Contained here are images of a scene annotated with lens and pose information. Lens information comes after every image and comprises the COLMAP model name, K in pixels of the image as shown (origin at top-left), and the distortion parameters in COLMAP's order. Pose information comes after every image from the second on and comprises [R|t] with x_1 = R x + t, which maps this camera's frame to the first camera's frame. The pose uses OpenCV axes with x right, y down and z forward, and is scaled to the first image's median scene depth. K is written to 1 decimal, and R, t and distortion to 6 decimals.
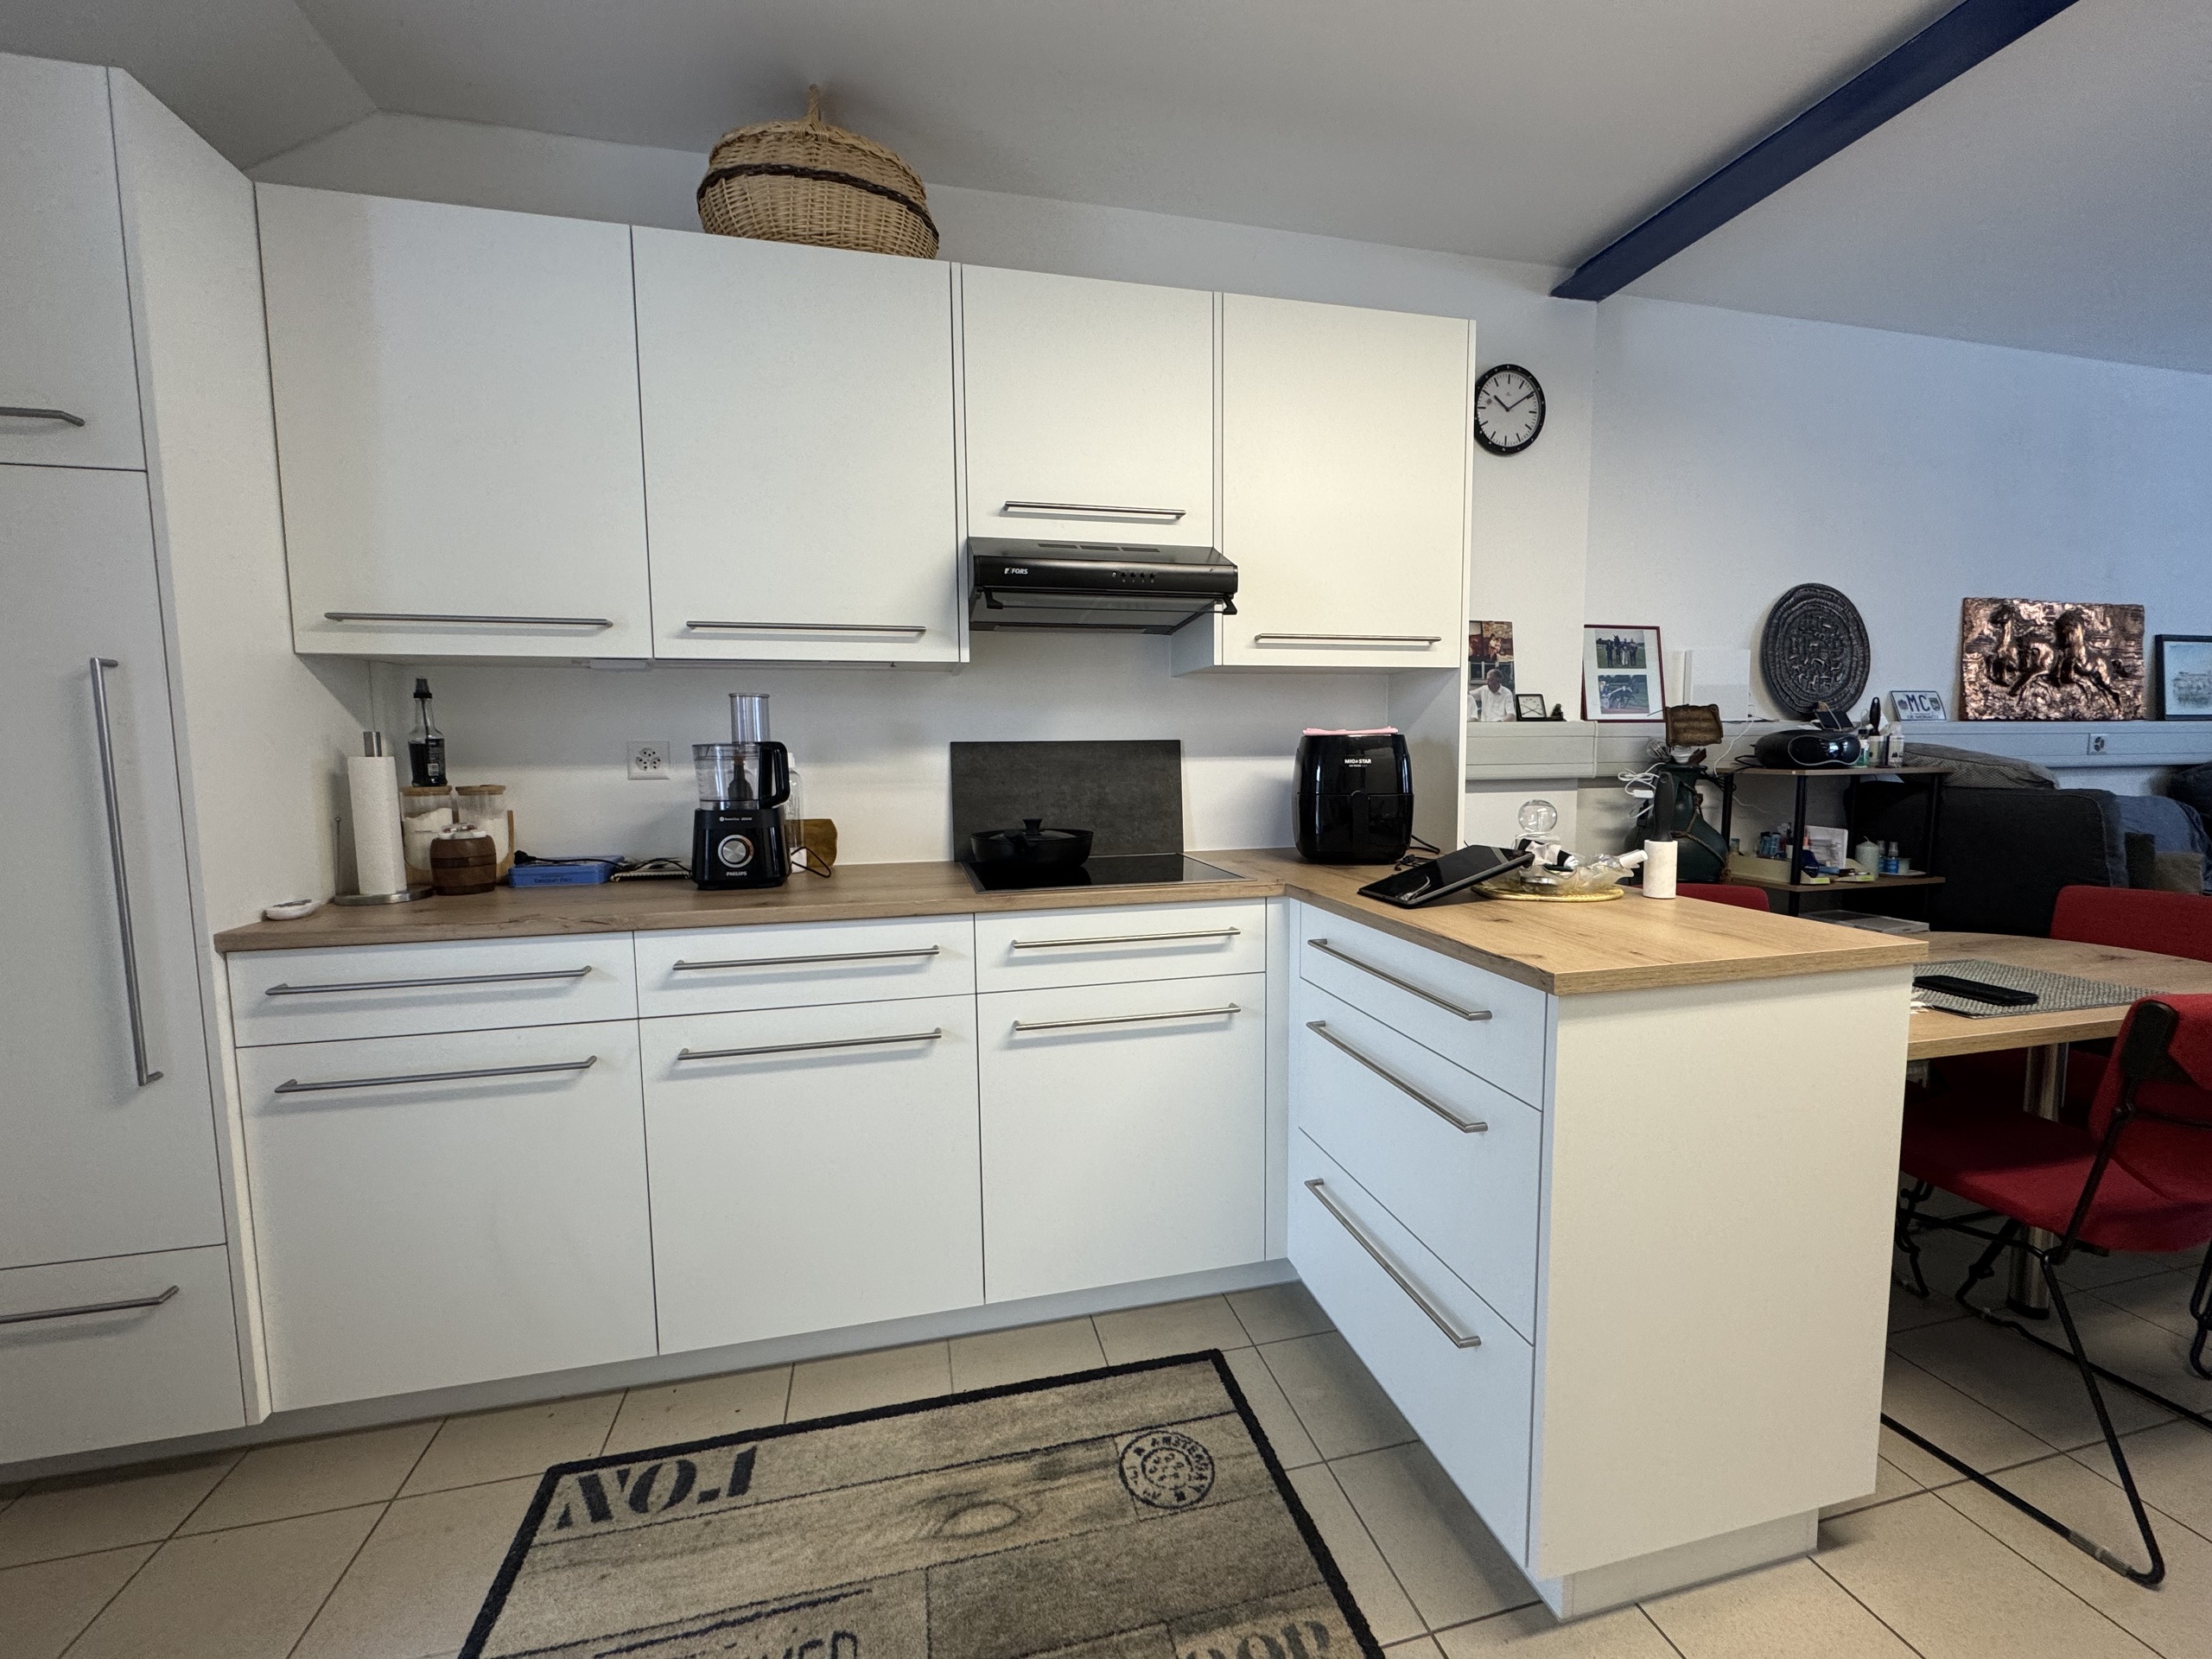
lens RADIAL K [[880.0, 0, 1107.6], [0, 880.0, 826.5], [0, 0, 1]] dist [-0.003220, -0.000322]
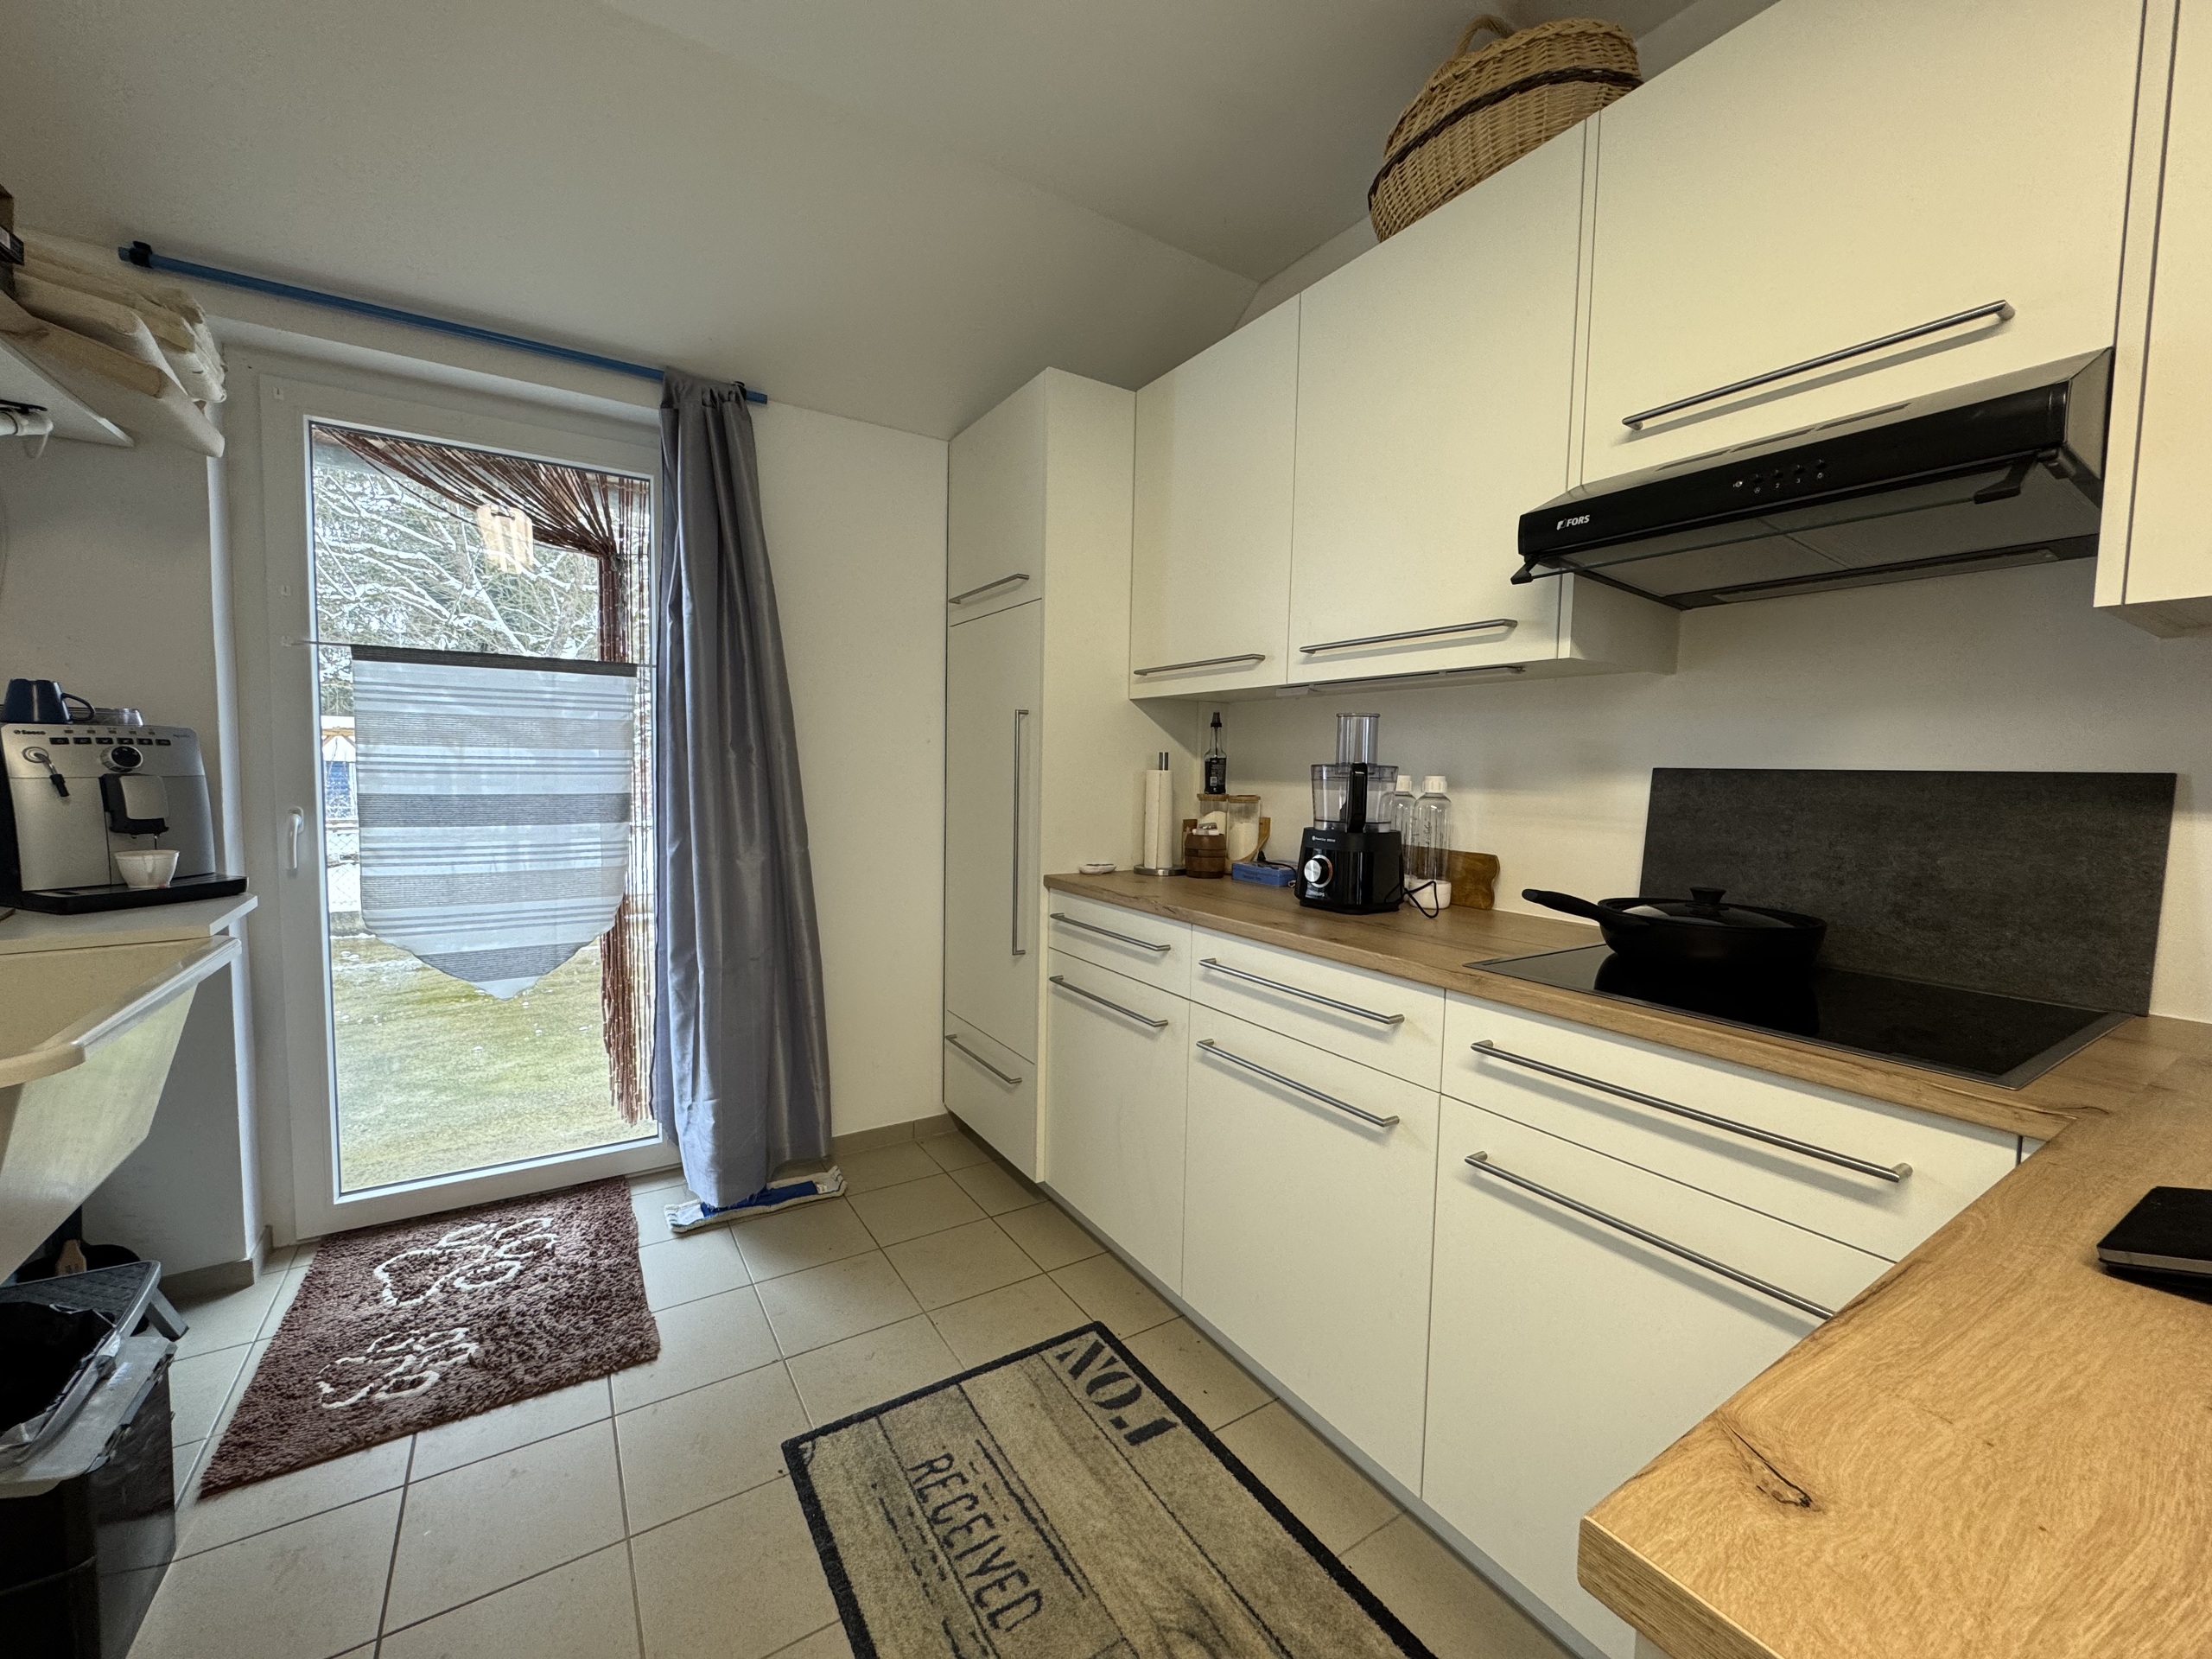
lens RADIAL K [[880.0, 0, 1105.6], [0, 880.0, 826.2], [0, 0, 1]] dist [-0.003220, -0.000322]
pose [[0.324961, 0.078883, -0.942432, 0.493838], [-0.106499, 0.993229, 0.046412, -0.048769], [0.939712, 0.085286, 0.331161, 0.487845]]
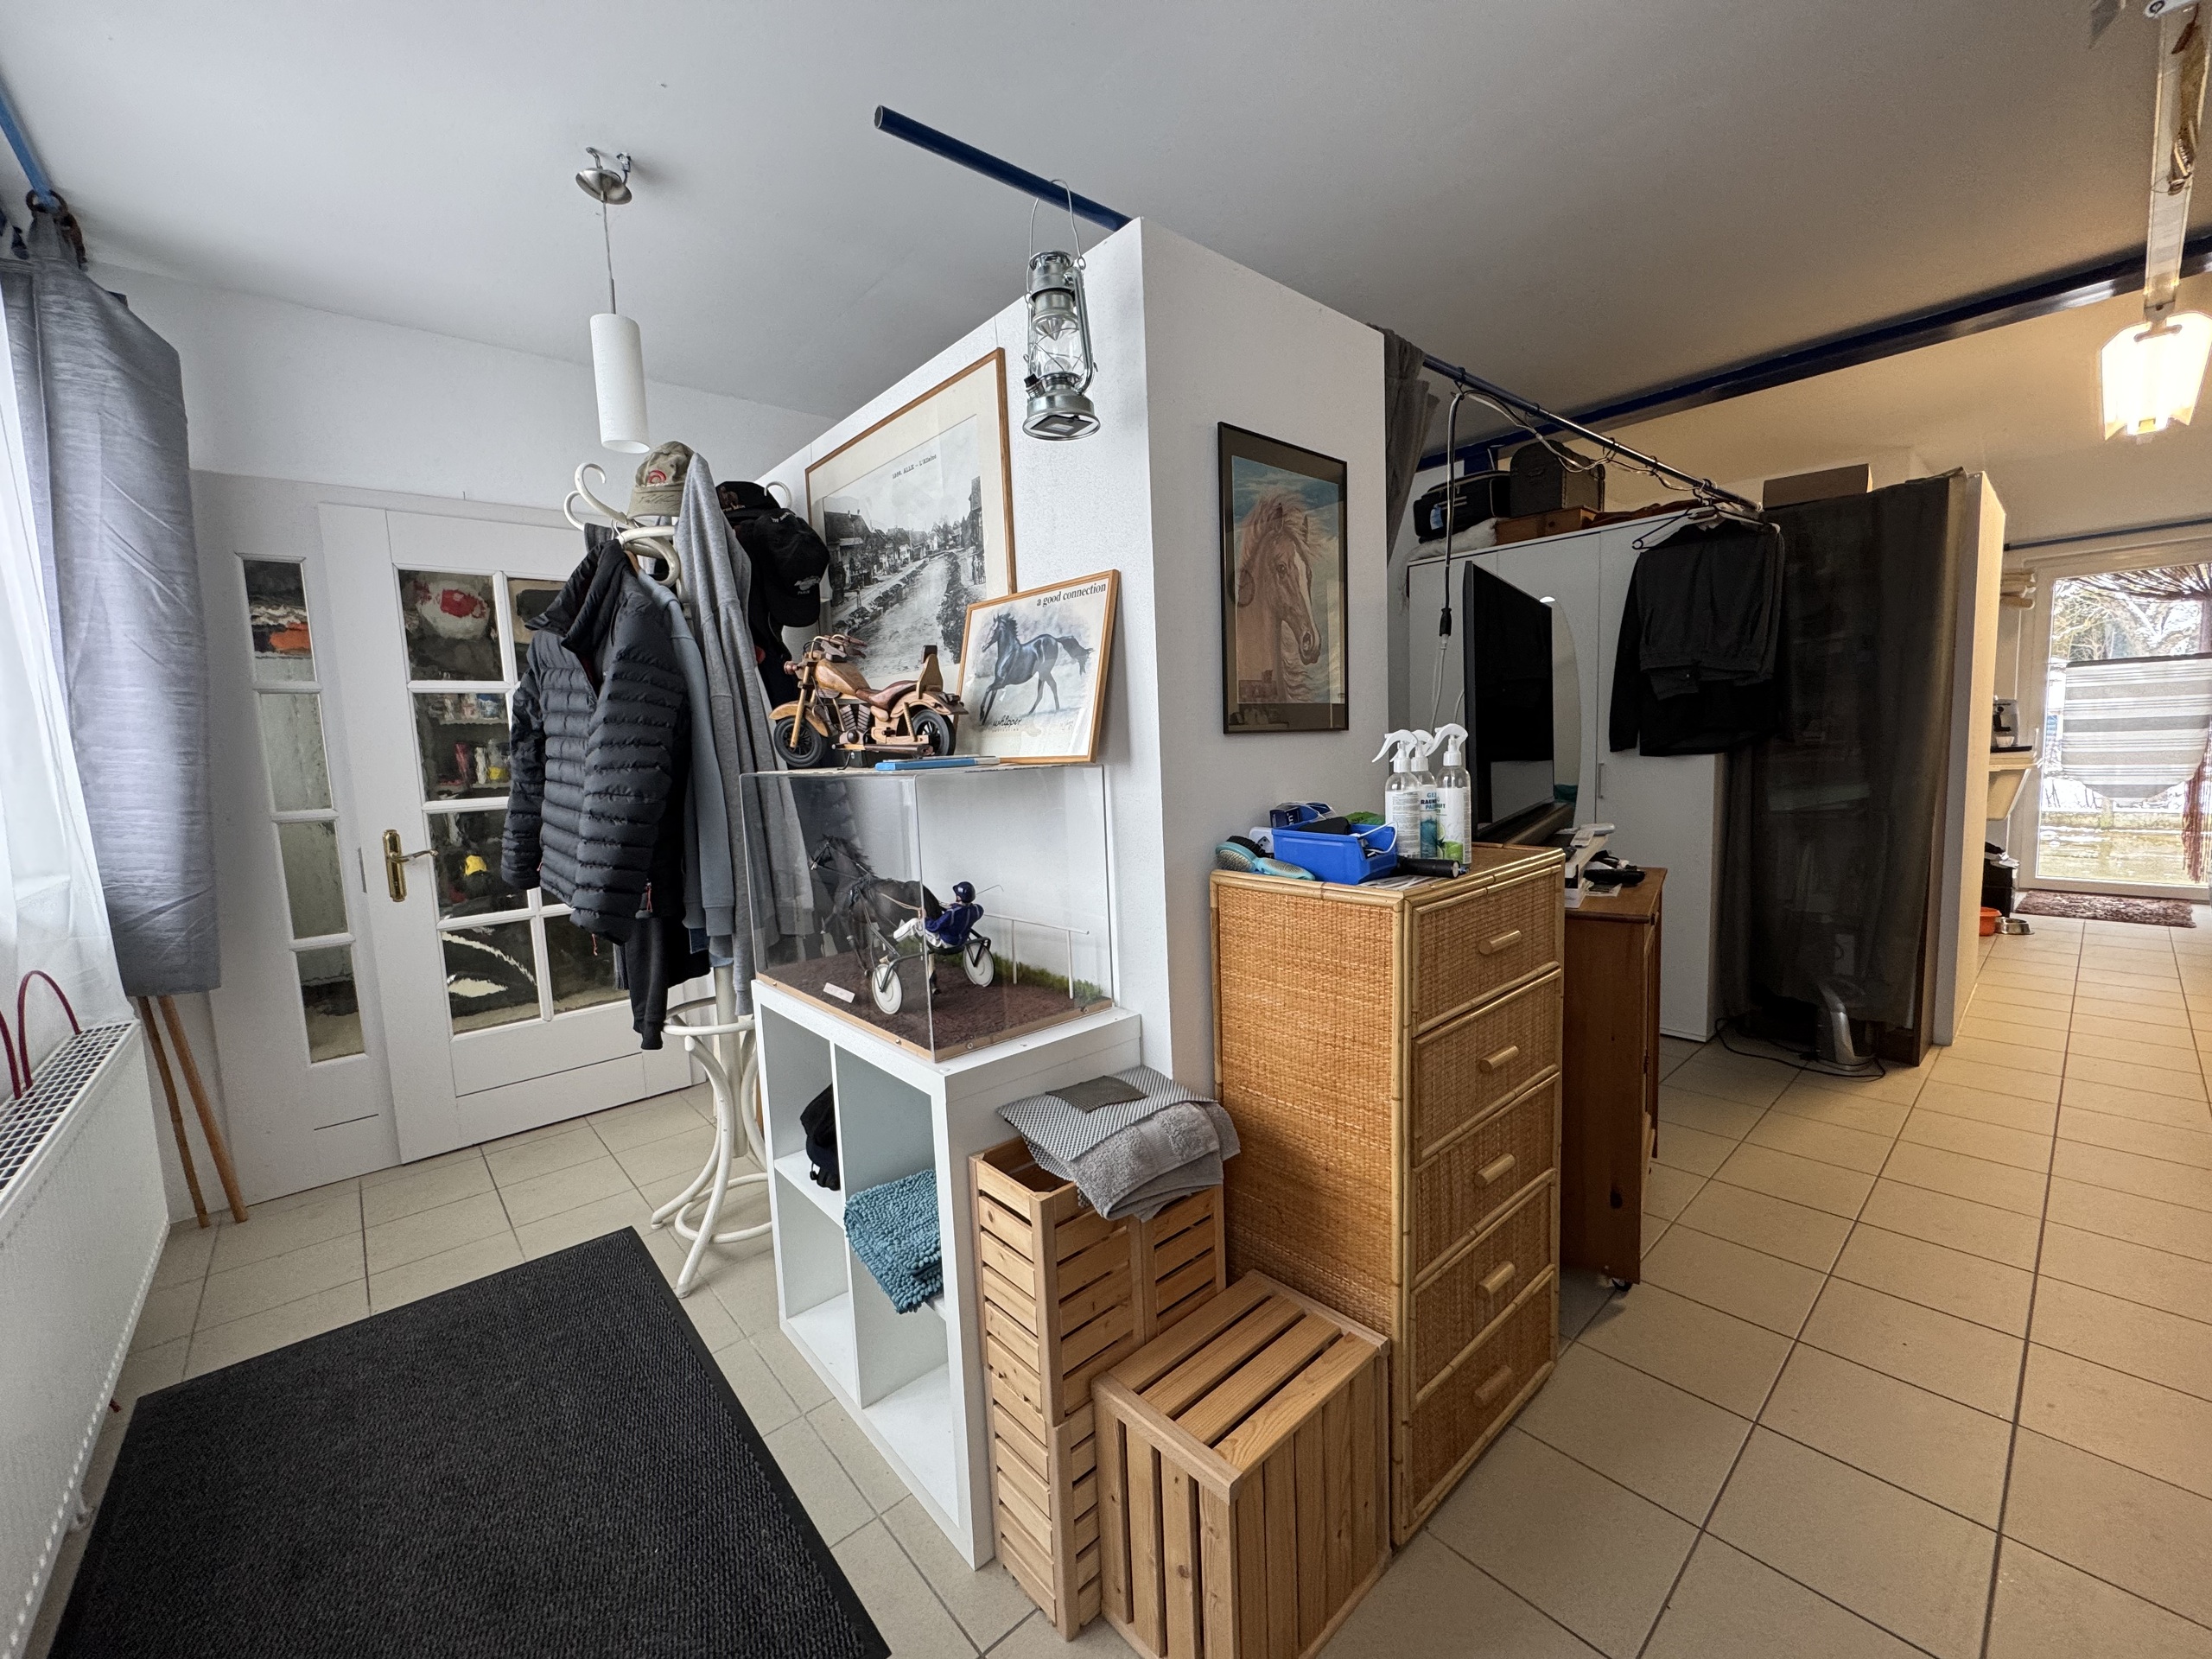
lens RADIAL K [[880.0, 0, 1103.4], [0, 880.0, 832.5], [0, 0, 1]] dist [-0.003220, -0.000322]
pose [[-0.883081, 0.090673, -0.460376, 1.671108], [0.004772, 0.982836, 0.184419, -0.078239], [0.469196, 0.160660, -0.868356, 0.720425]]
